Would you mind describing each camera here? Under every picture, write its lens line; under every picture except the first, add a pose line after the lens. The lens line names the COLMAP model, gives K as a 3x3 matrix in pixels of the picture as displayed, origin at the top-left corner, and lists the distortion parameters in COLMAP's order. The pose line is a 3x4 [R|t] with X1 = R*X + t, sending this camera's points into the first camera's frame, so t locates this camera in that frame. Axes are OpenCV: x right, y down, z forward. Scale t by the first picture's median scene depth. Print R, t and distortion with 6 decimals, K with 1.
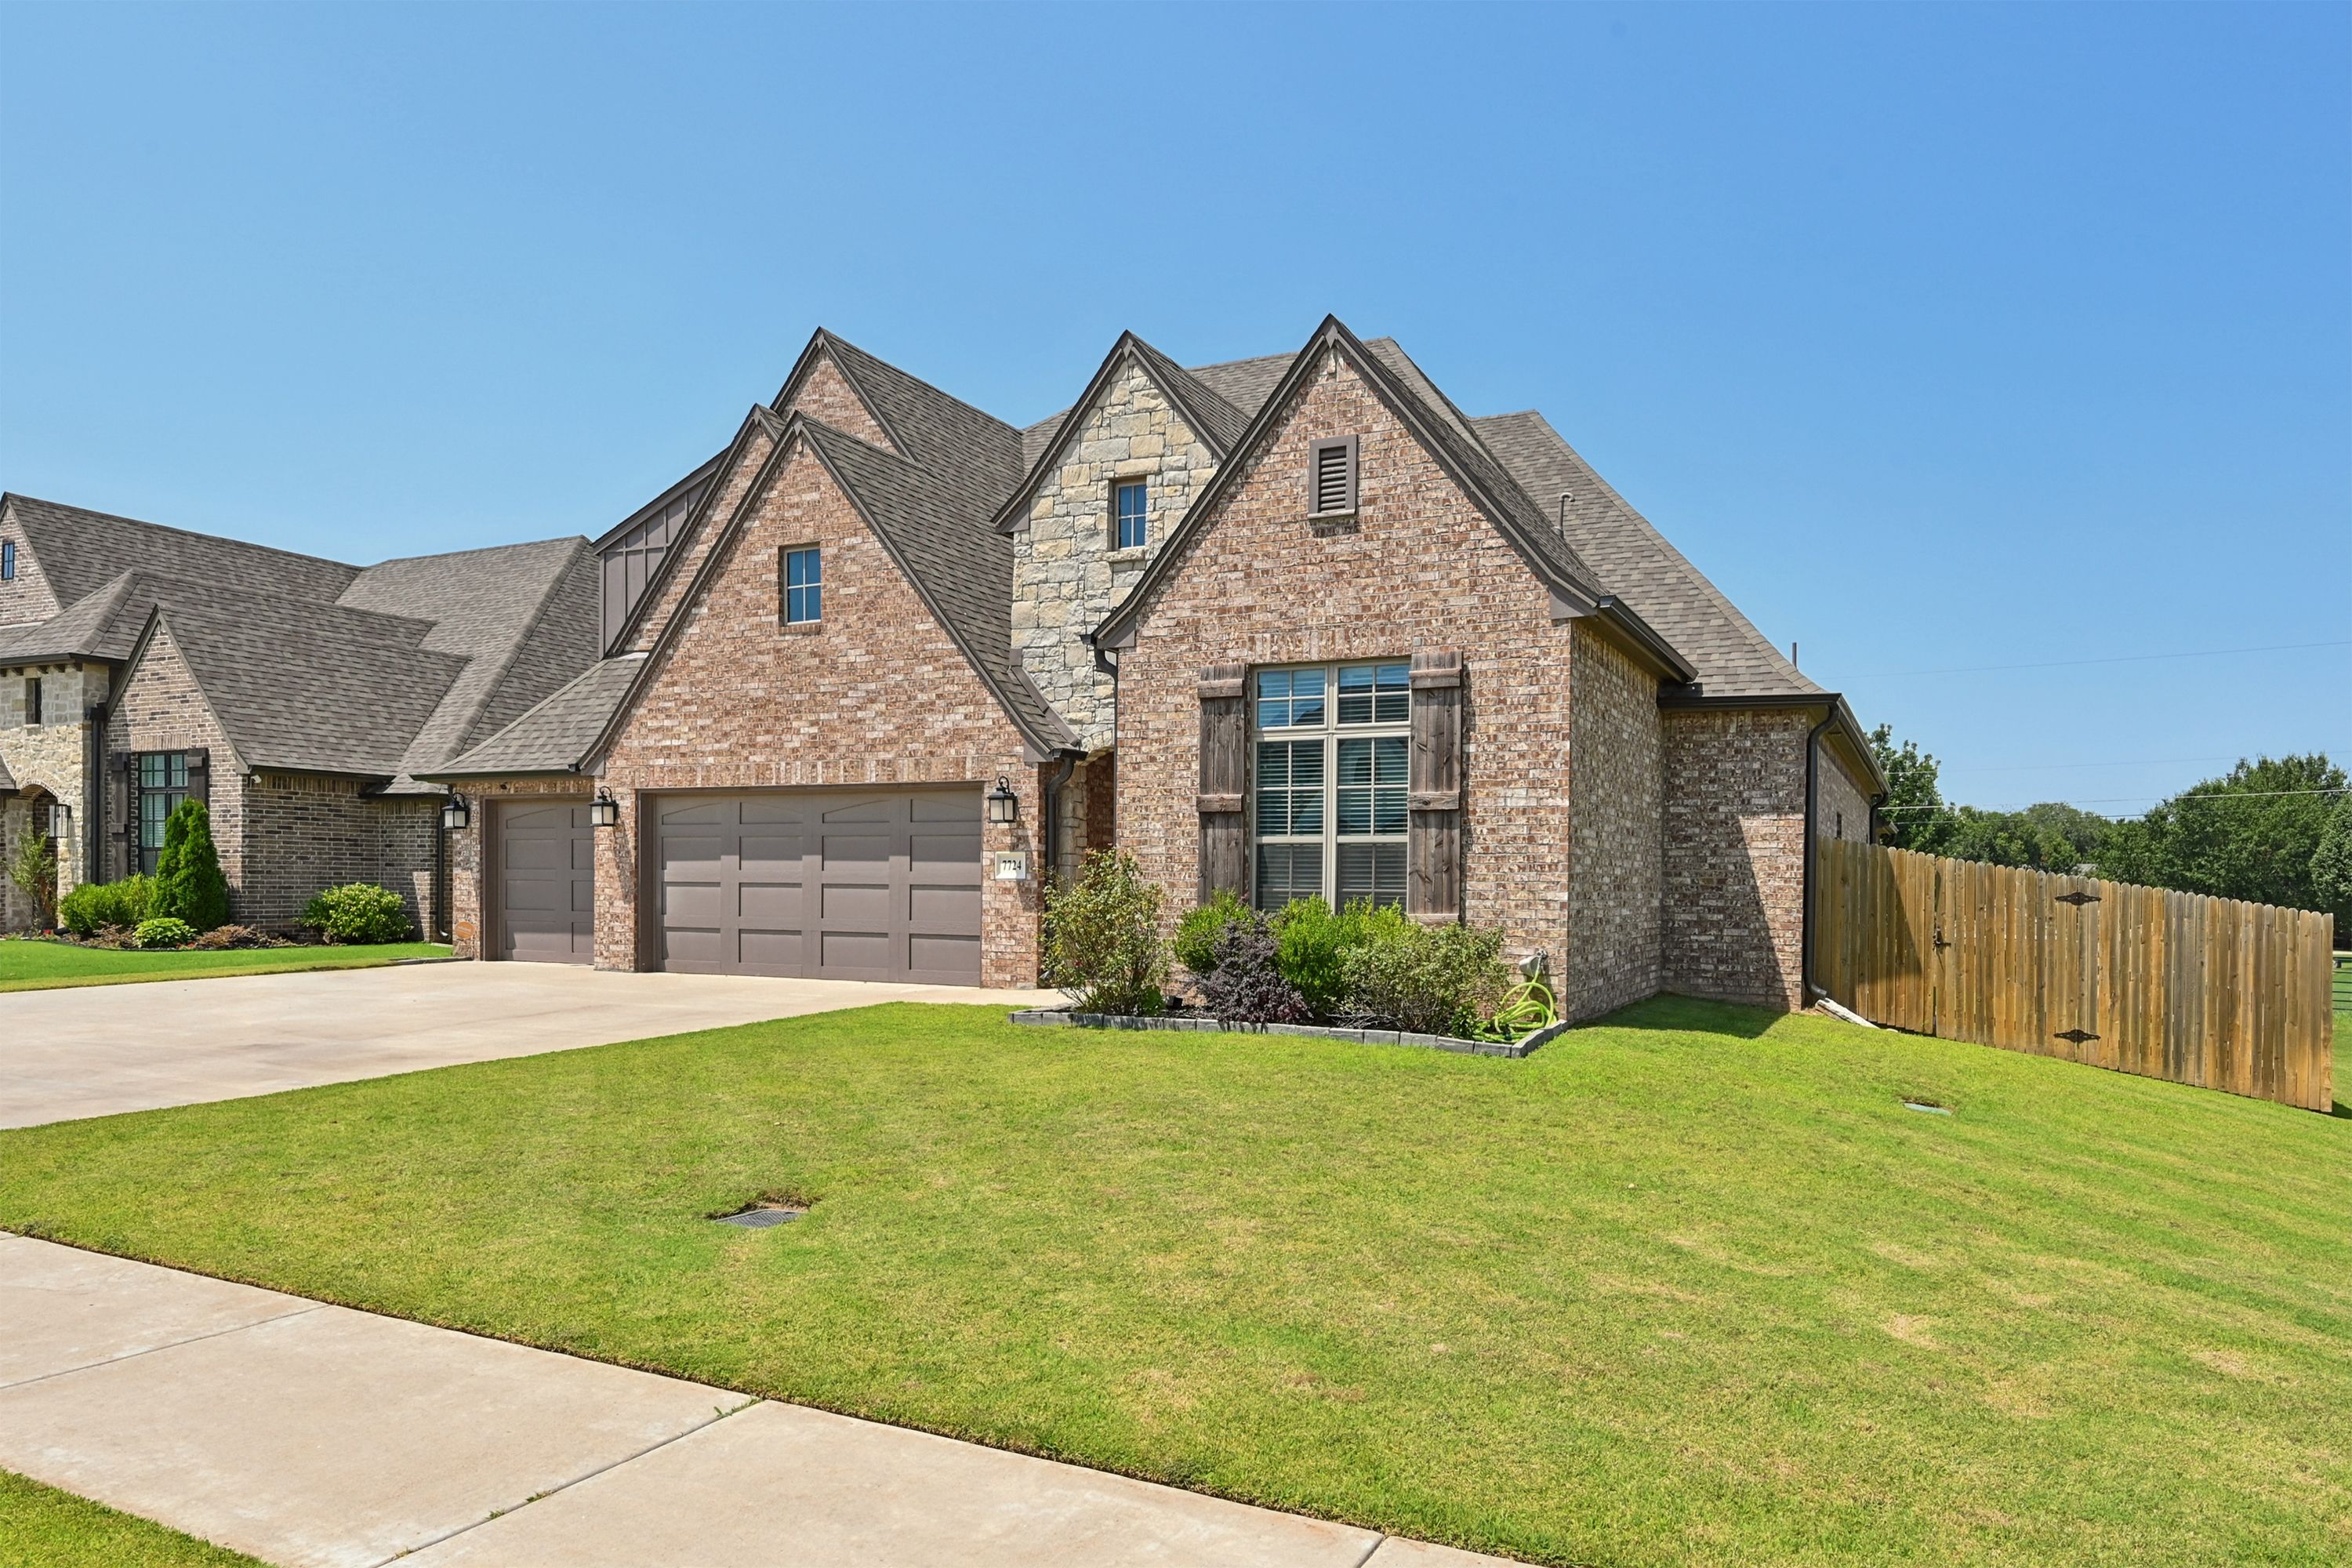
lens RADIAL K [[1480.4, 0, 1329.6], [0, 1480.4, 848.2], [0, 0, 1]] dist [0.001754, -0.003946]
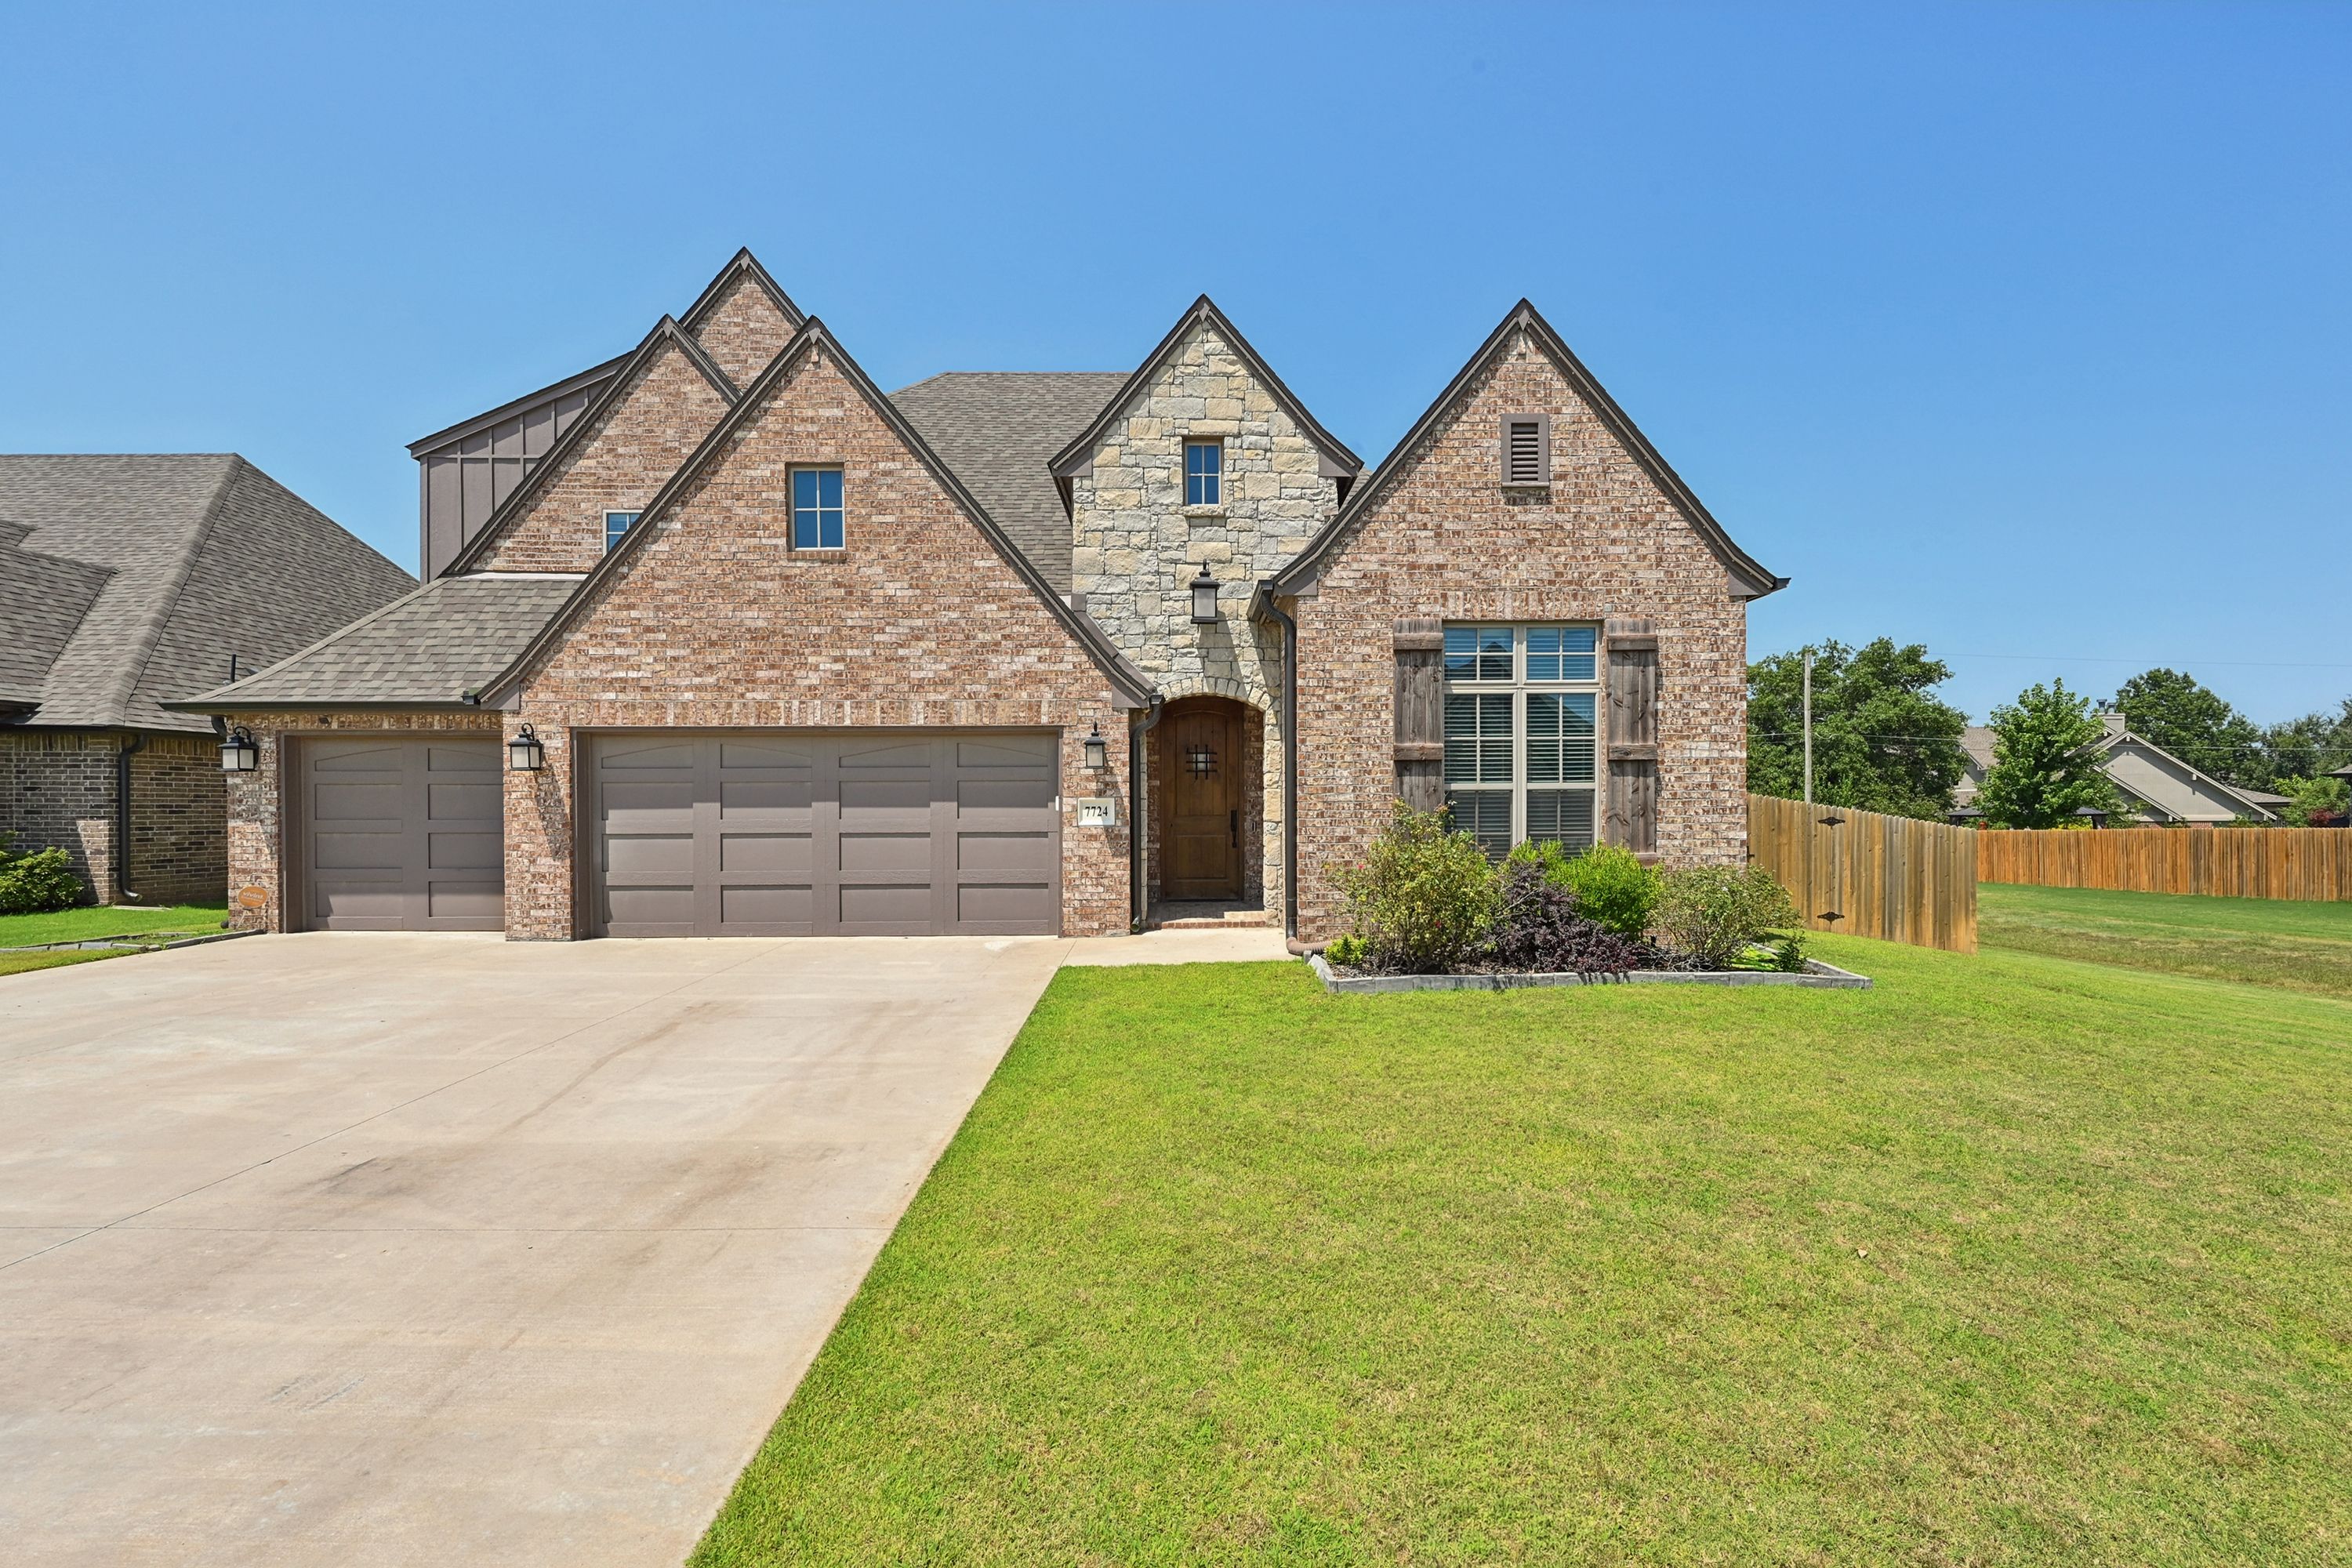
lens RADIAL K [[965.8, 0, 1228.2], [0, 965.8, 781.7], [0, 0, 1]] dist [-0.003500, 0.000738]
pose [[0.905765, -0.005147, 0.423749, -0.406725], [0.002570, 0.999975, 0.006651, -0.012139], [-0.423773, -0.004935, 0.905755, 0.374565]]
